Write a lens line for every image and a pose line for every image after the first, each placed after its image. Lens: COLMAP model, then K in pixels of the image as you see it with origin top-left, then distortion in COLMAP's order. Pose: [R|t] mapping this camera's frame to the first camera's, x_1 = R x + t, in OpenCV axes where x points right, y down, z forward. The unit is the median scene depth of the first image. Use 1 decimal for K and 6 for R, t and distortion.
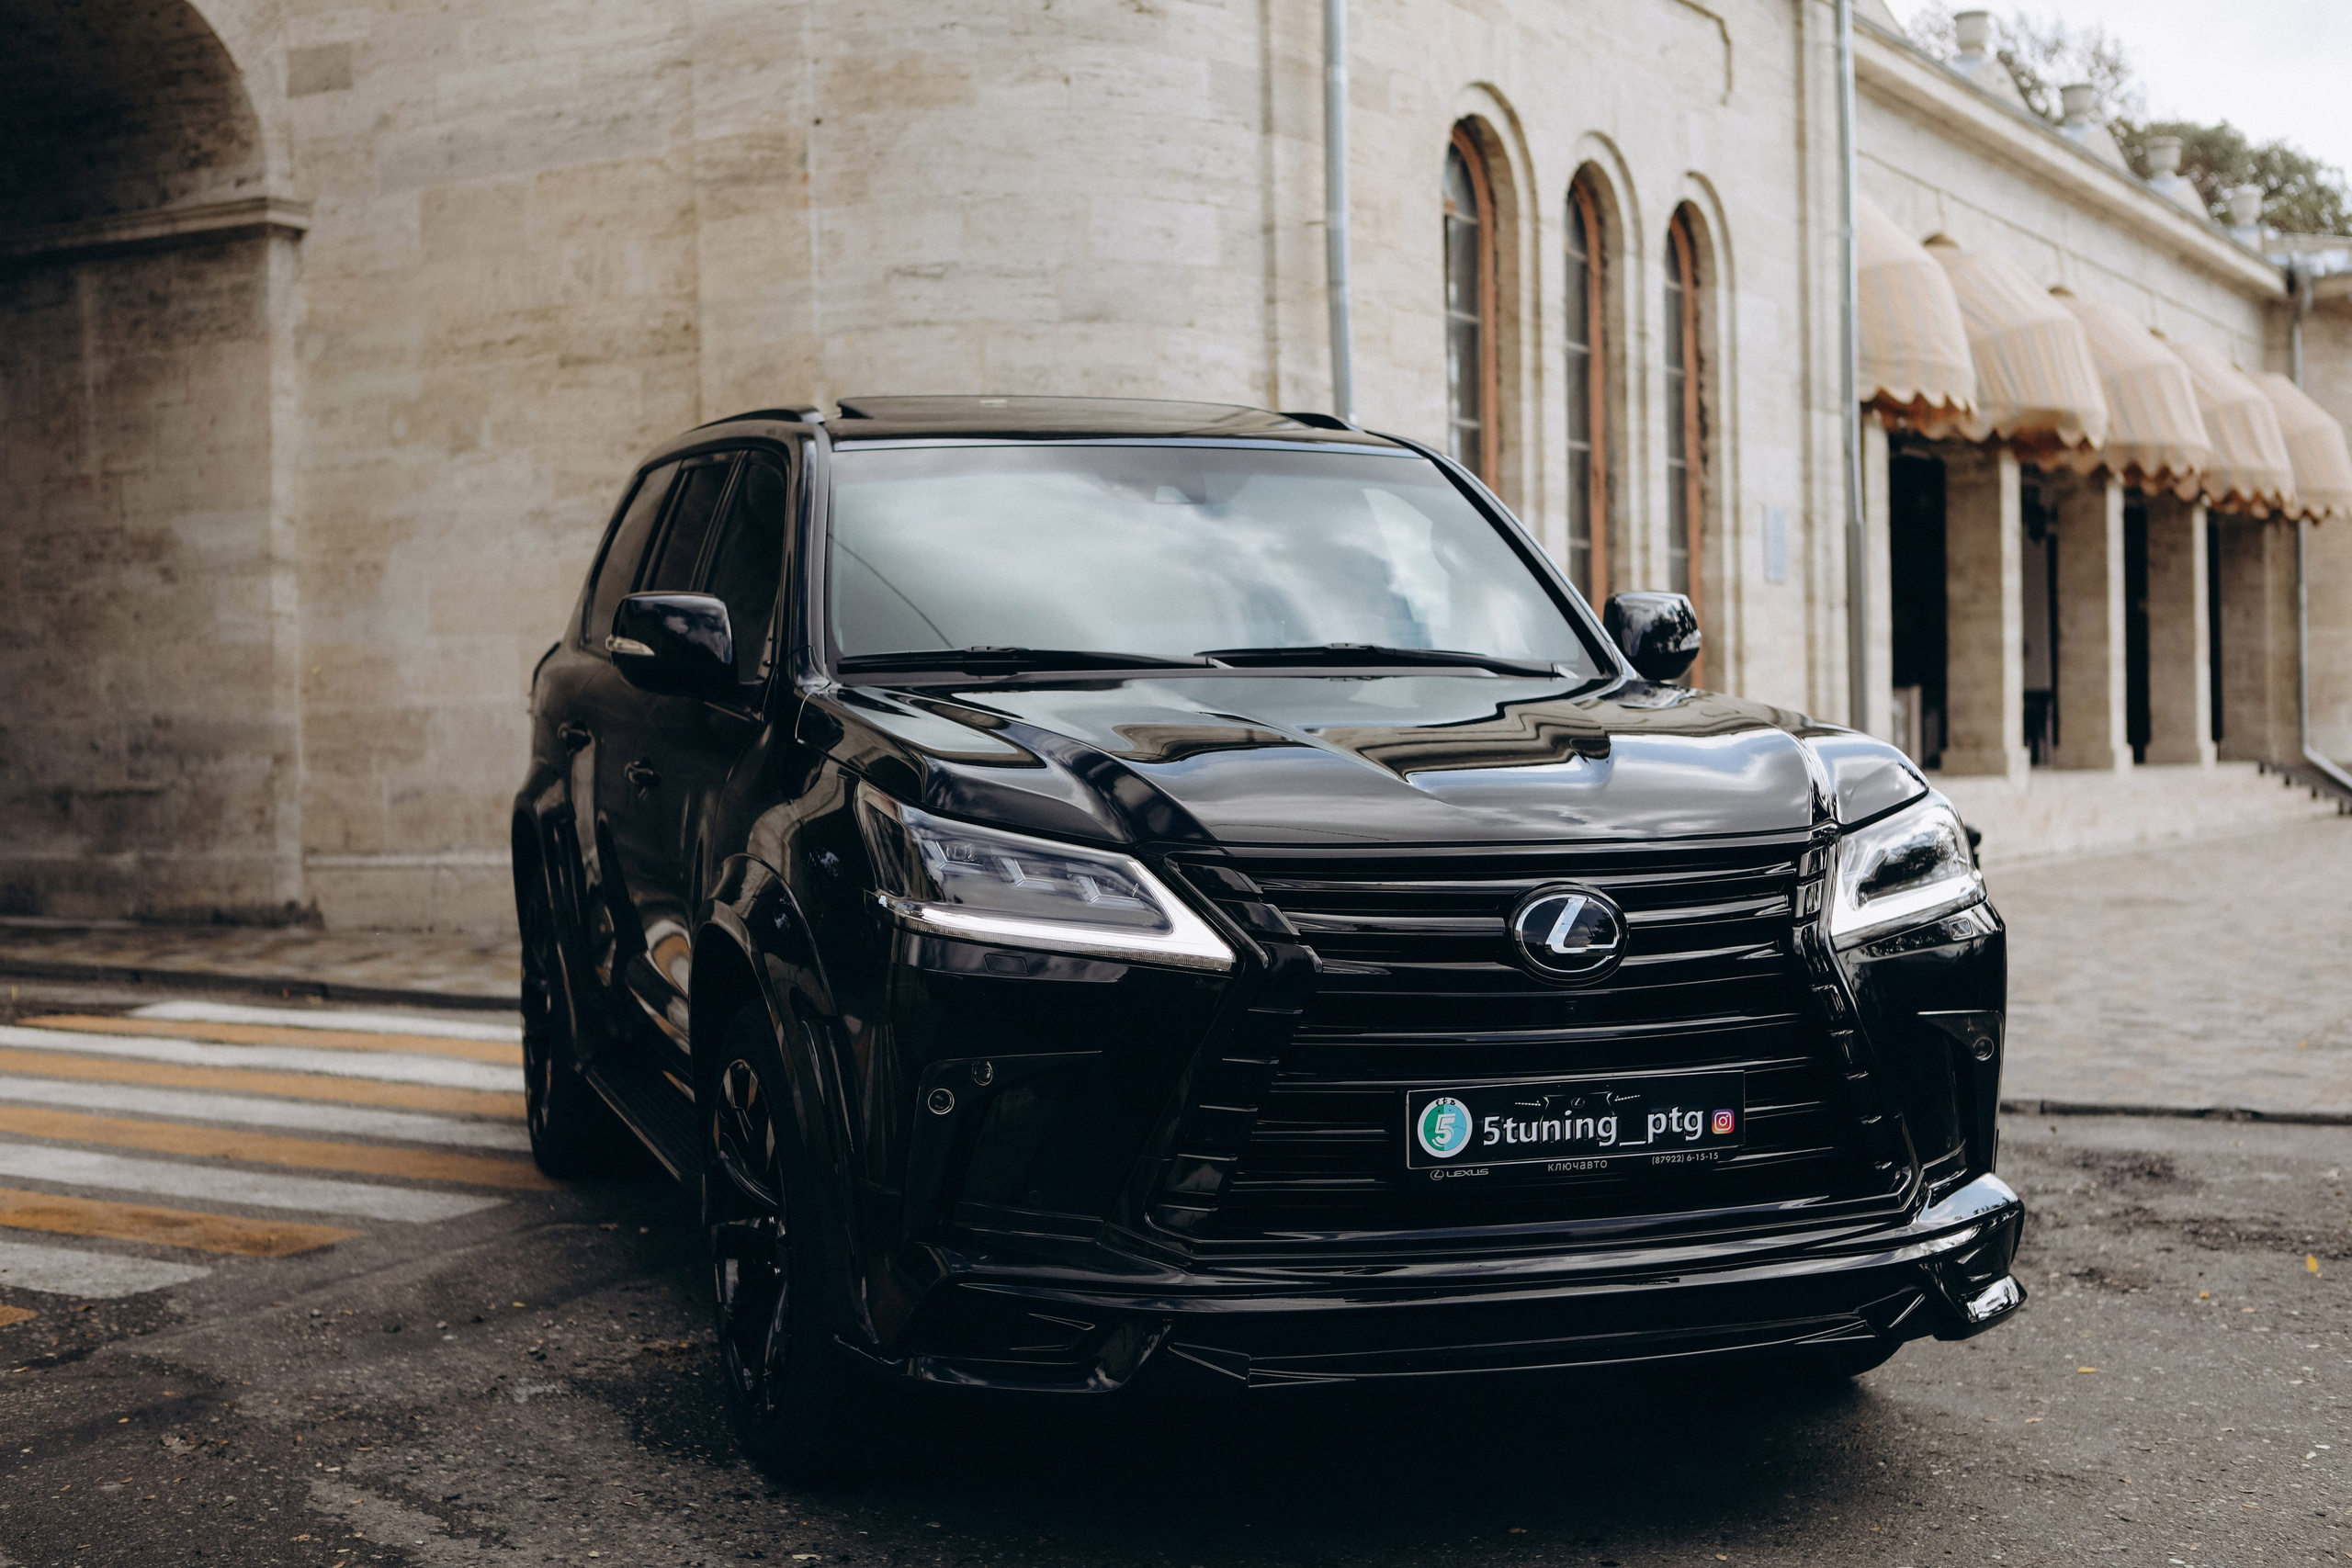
lens RADIAL K [[3166.1, 0, 1005.2], [0, 3166.1, 785.0], [0, 0, 1]] dist [-0.097986, 0.313186]
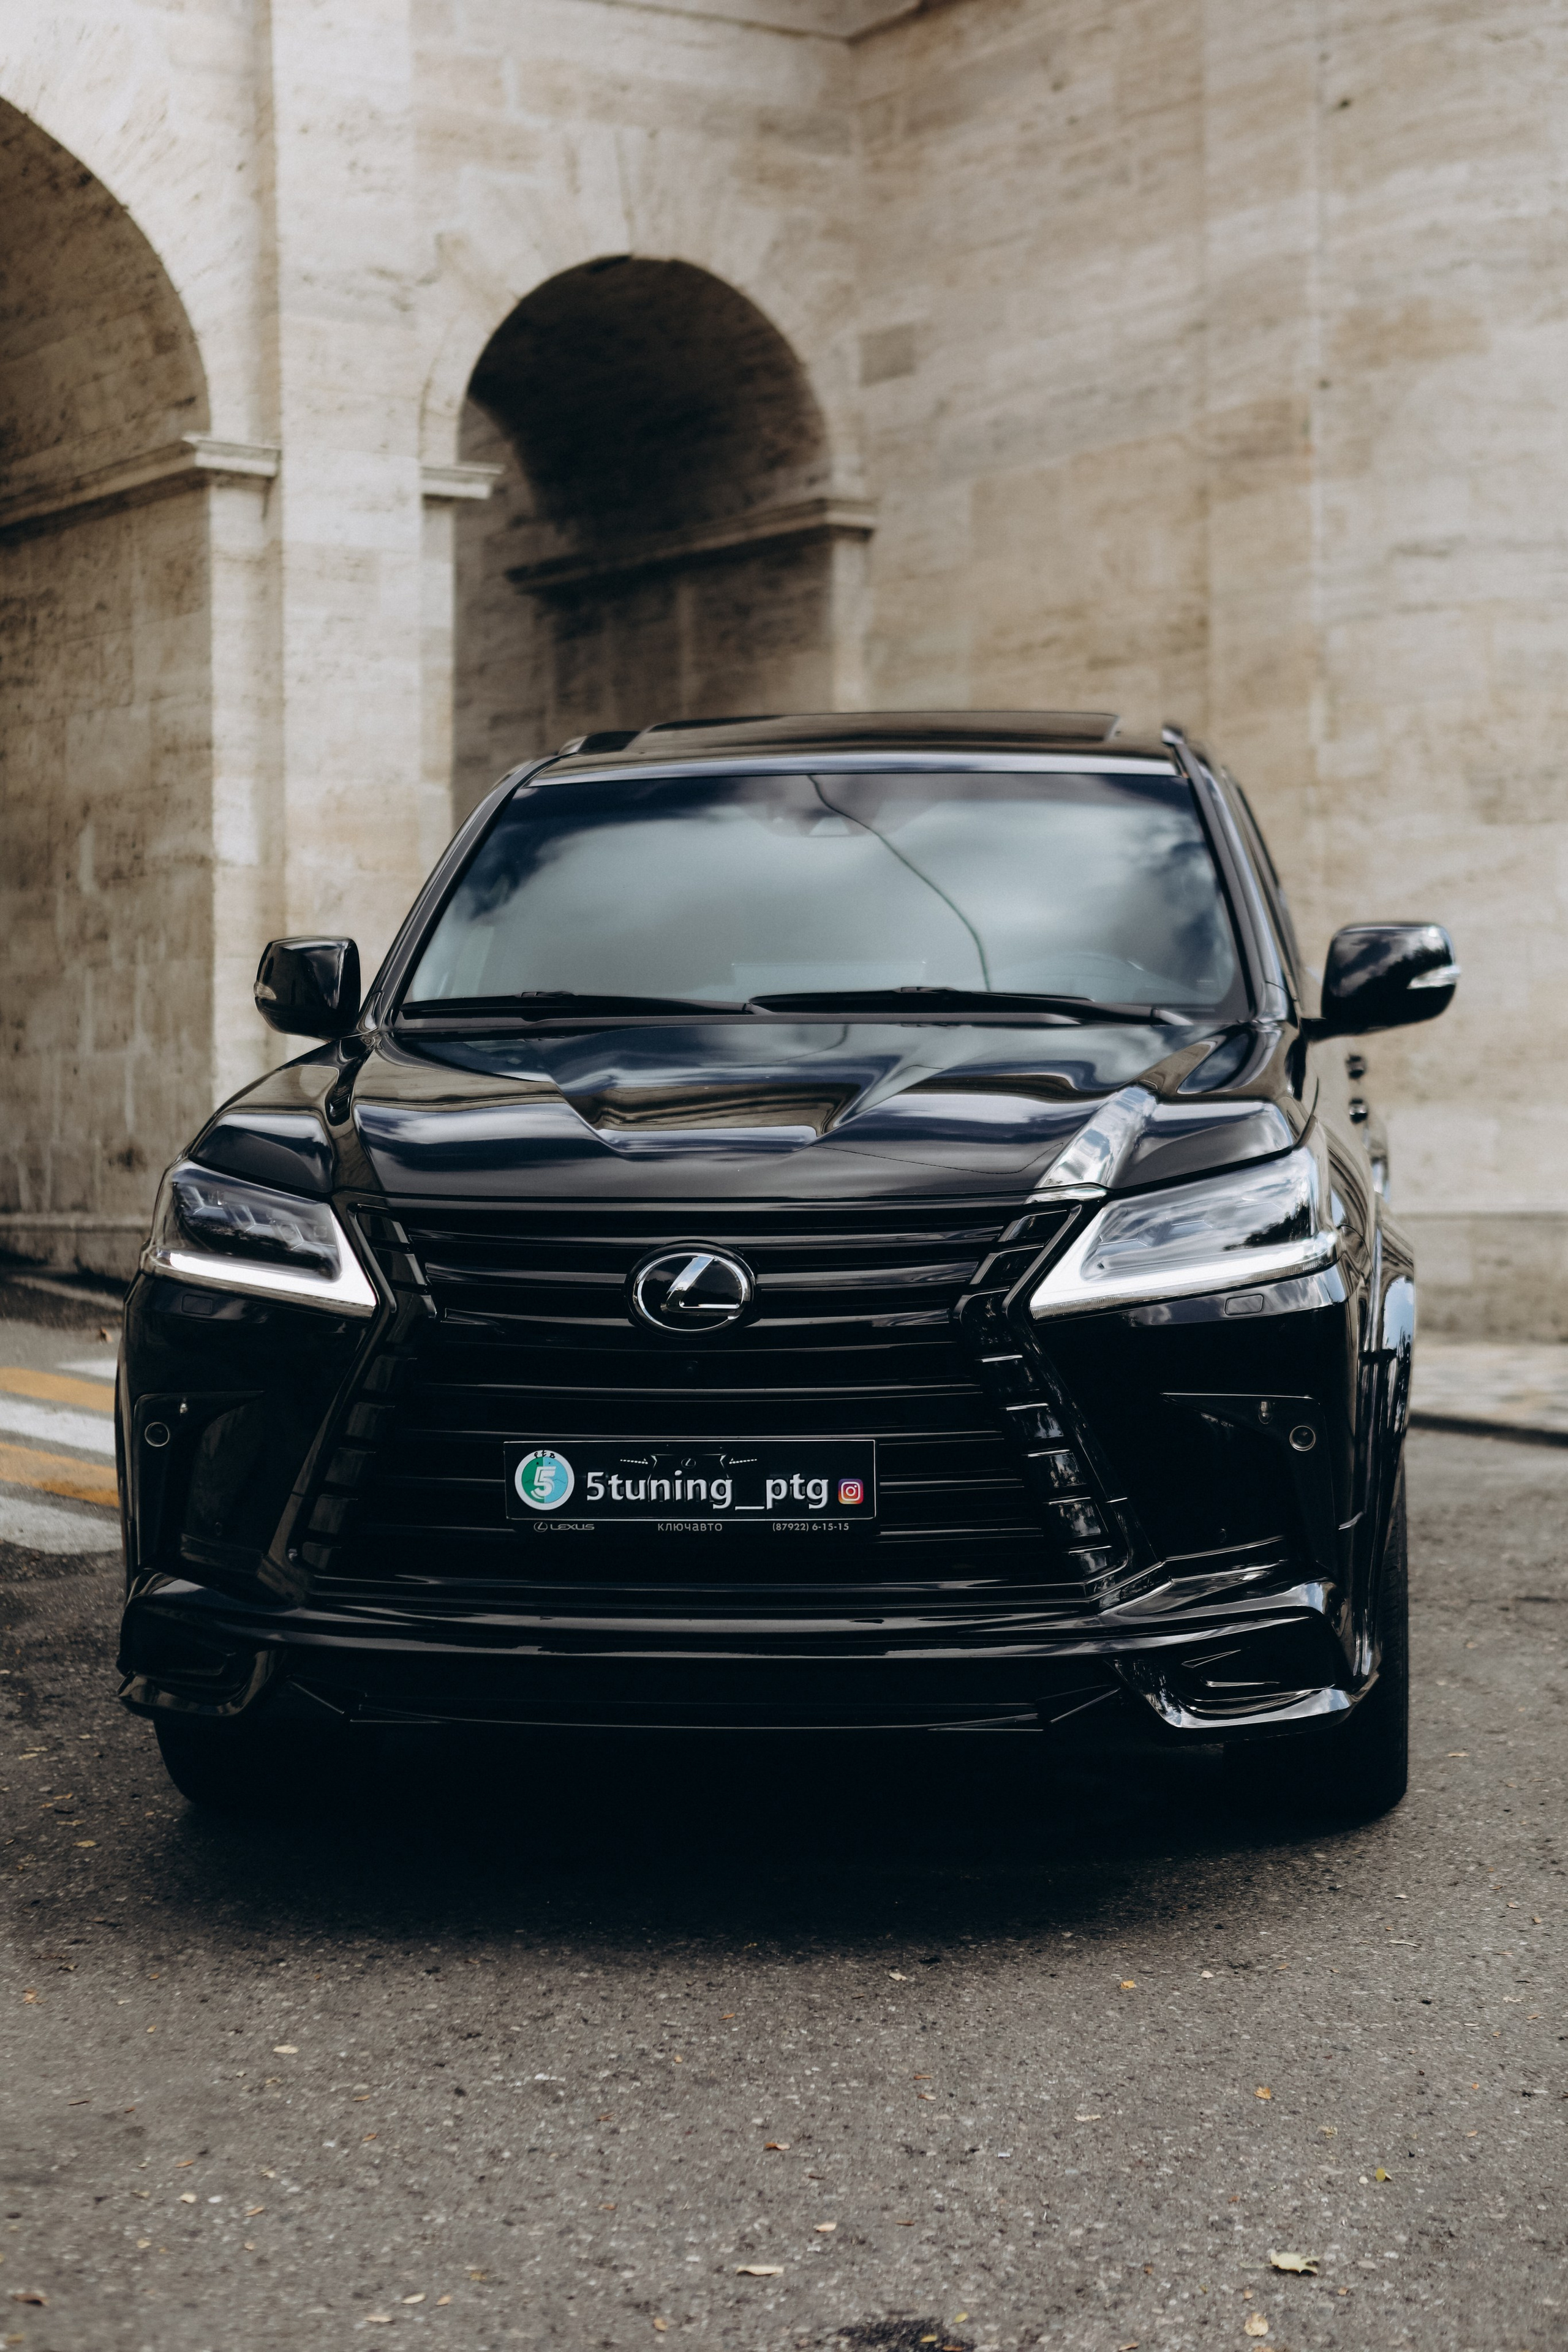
lens RADIAL K [[3669.5, 0, 784.0], [0, 3669.5, 1176.0], [0, 0, 1]] dist [-0.003114, 0.075459]
pose [[0.915697, 0.016711, -0.401521, 0.210127], [-0.010926, 0.999801, 0.016694, -0.002561], [0.401720, -0.010900, 0.915698, -0.010678]]
